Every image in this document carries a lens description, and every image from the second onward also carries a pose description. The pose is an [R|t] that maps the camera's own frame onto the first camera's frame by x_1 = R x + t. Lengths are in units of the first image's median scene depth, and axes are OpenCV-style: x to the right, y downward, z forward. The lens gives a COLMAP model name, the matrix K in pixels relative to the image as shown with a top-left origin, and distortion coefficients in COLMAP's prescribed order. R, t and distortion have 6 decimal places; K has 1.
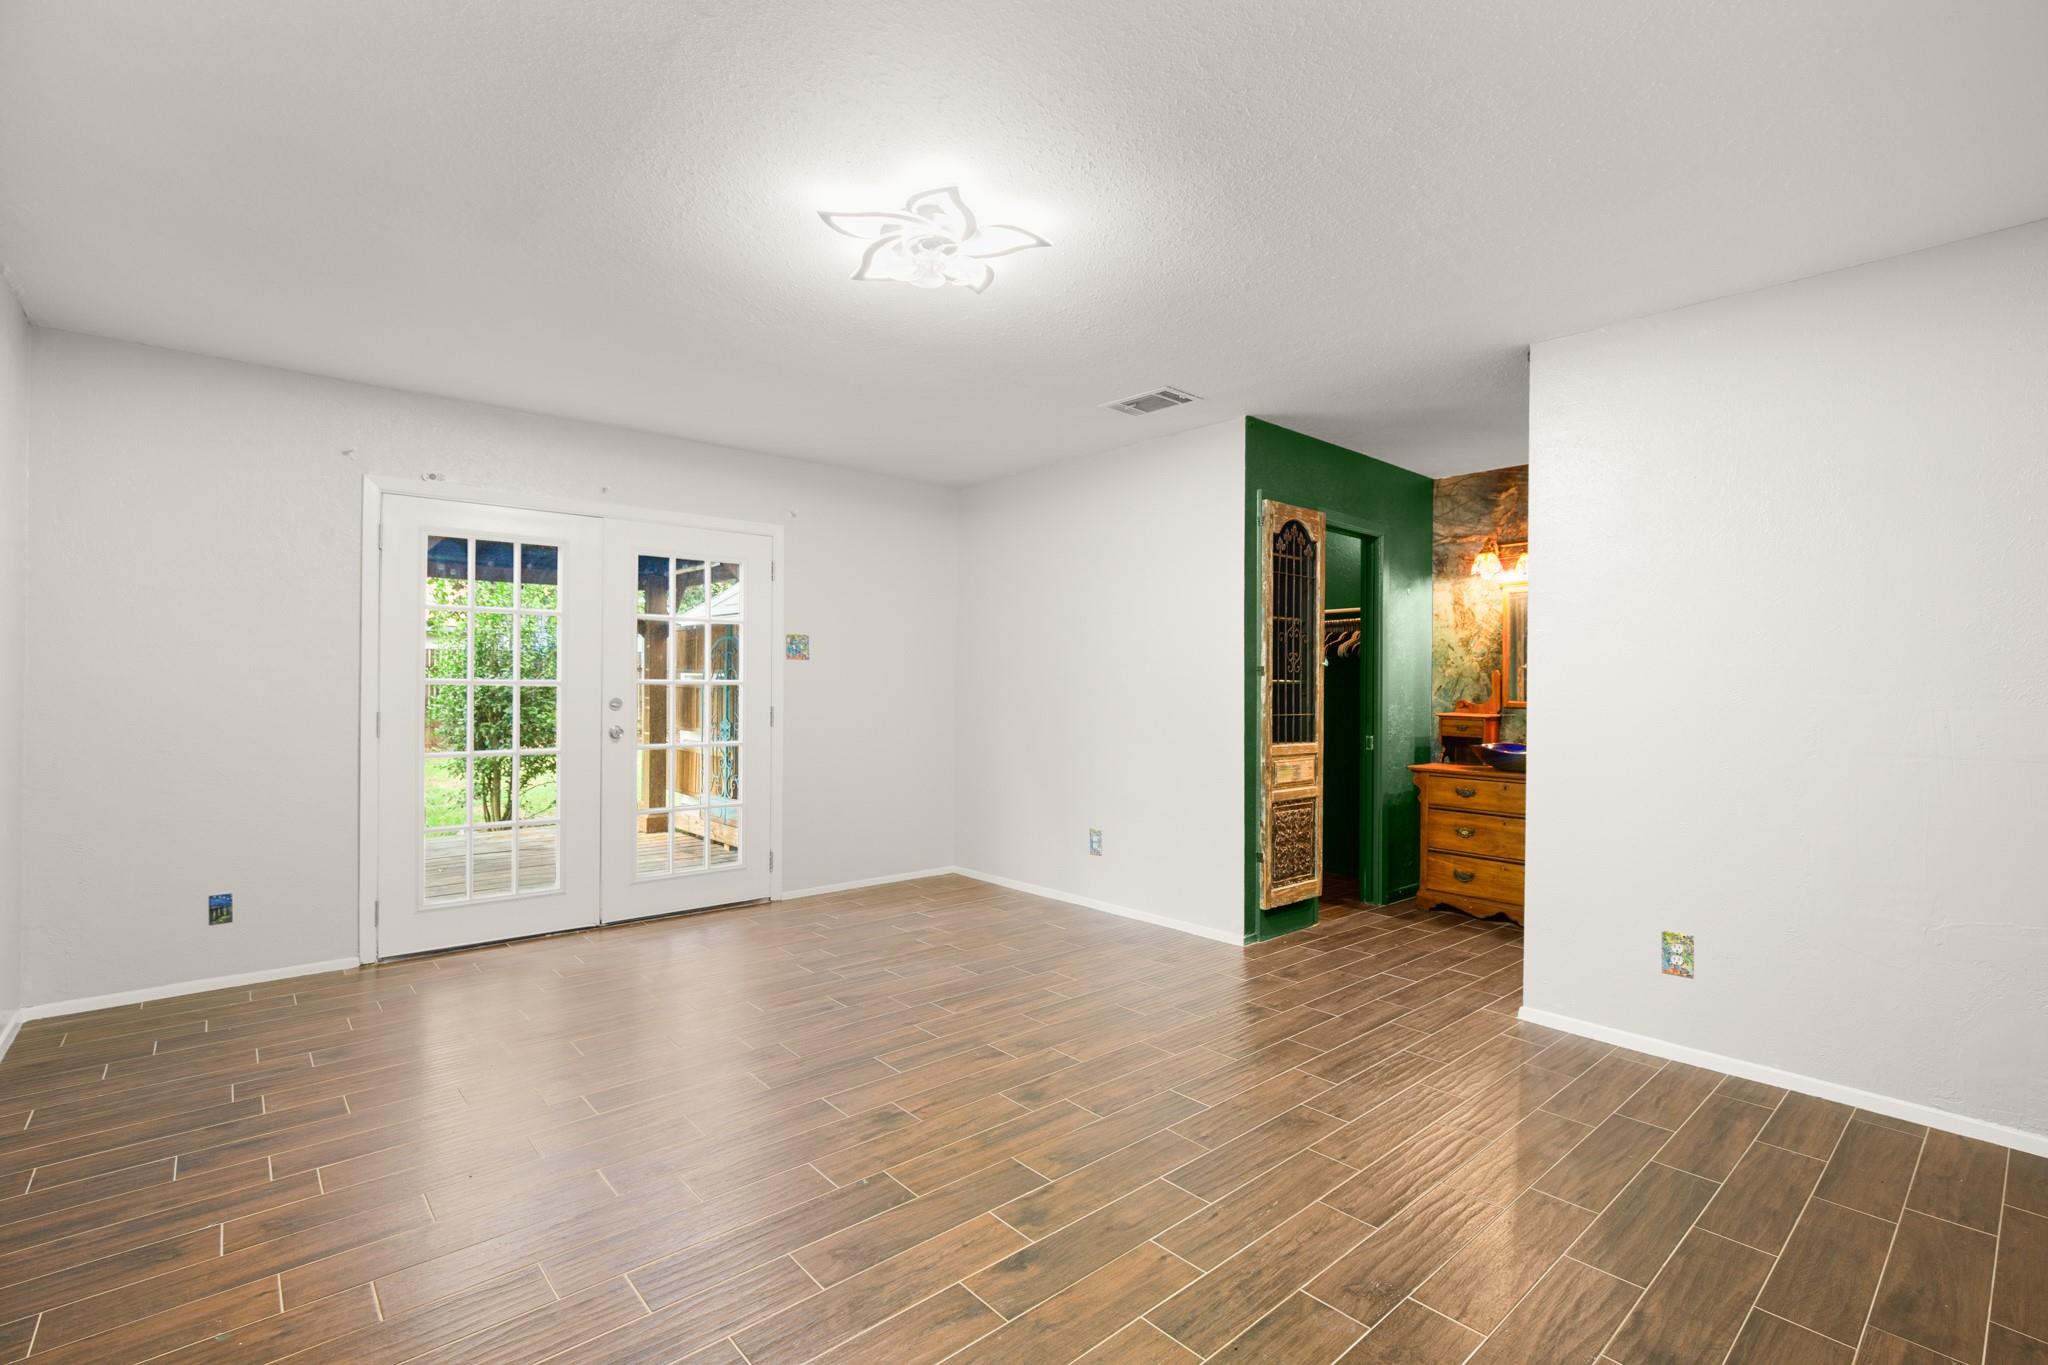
lens RADIAL K [[944.6, 0, 1027.9], [0, 944.6, 683.1], [0, 0, 1]] dist [-0.001630, 0.000327]
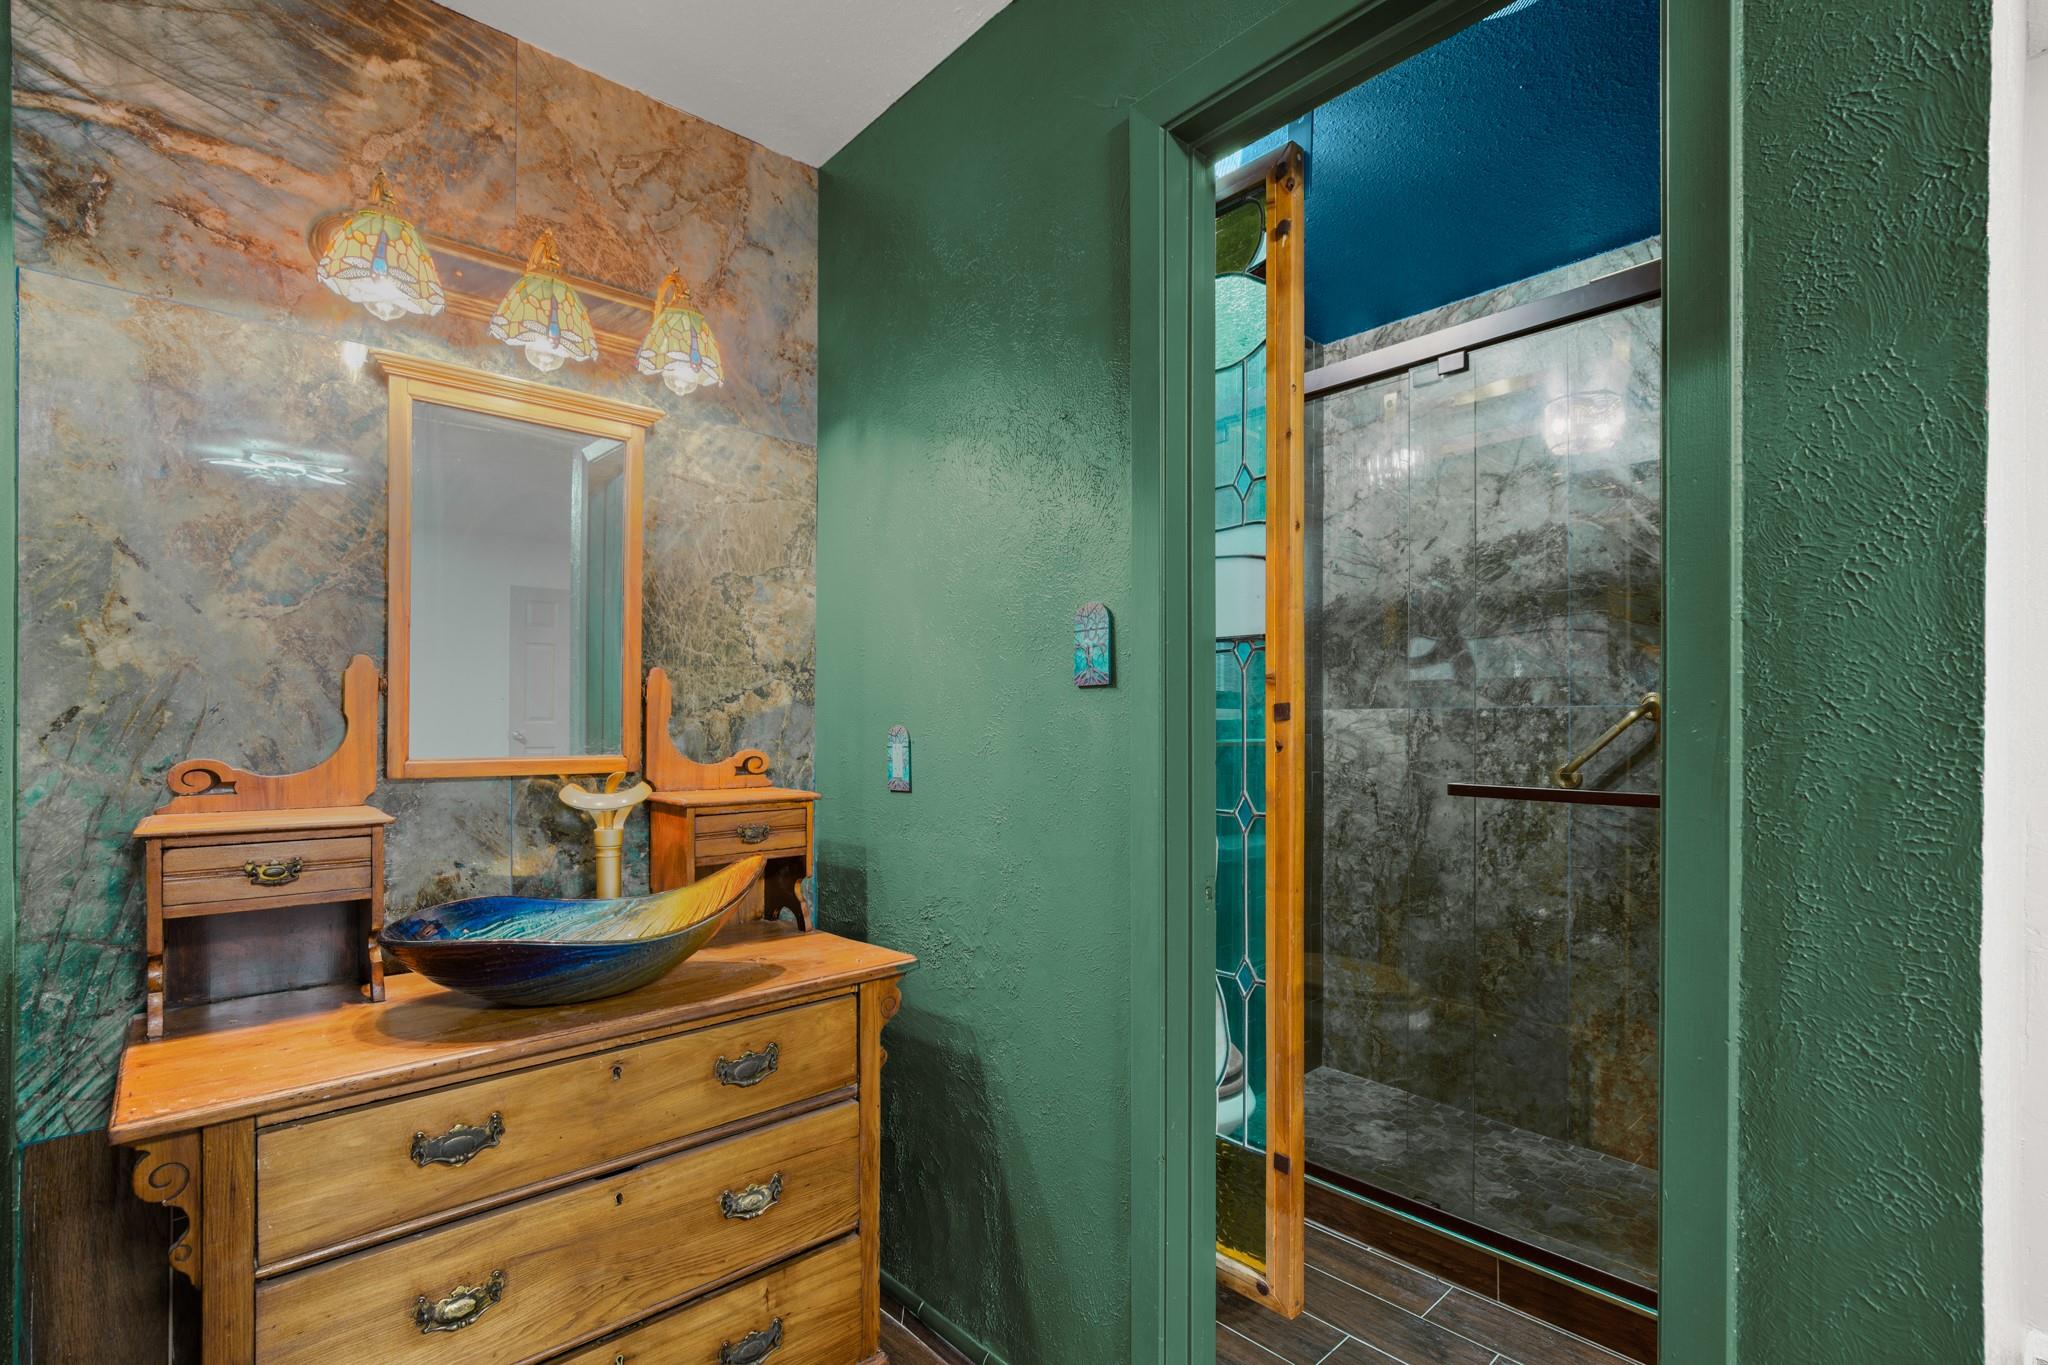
lens RADIAL K [[944.6, 0, 1070.0], [0, 944.6, 717.3], [0, 0, 1]] dist [-0.001630, 0.000327]
pose [[-0.032752, -0.004337, 0.999454, 0.196153], [-0.001775, 0.999989, 0.004281, 0.003850], [-0.999462, -0.001634, -0.032759, 0.778634]]
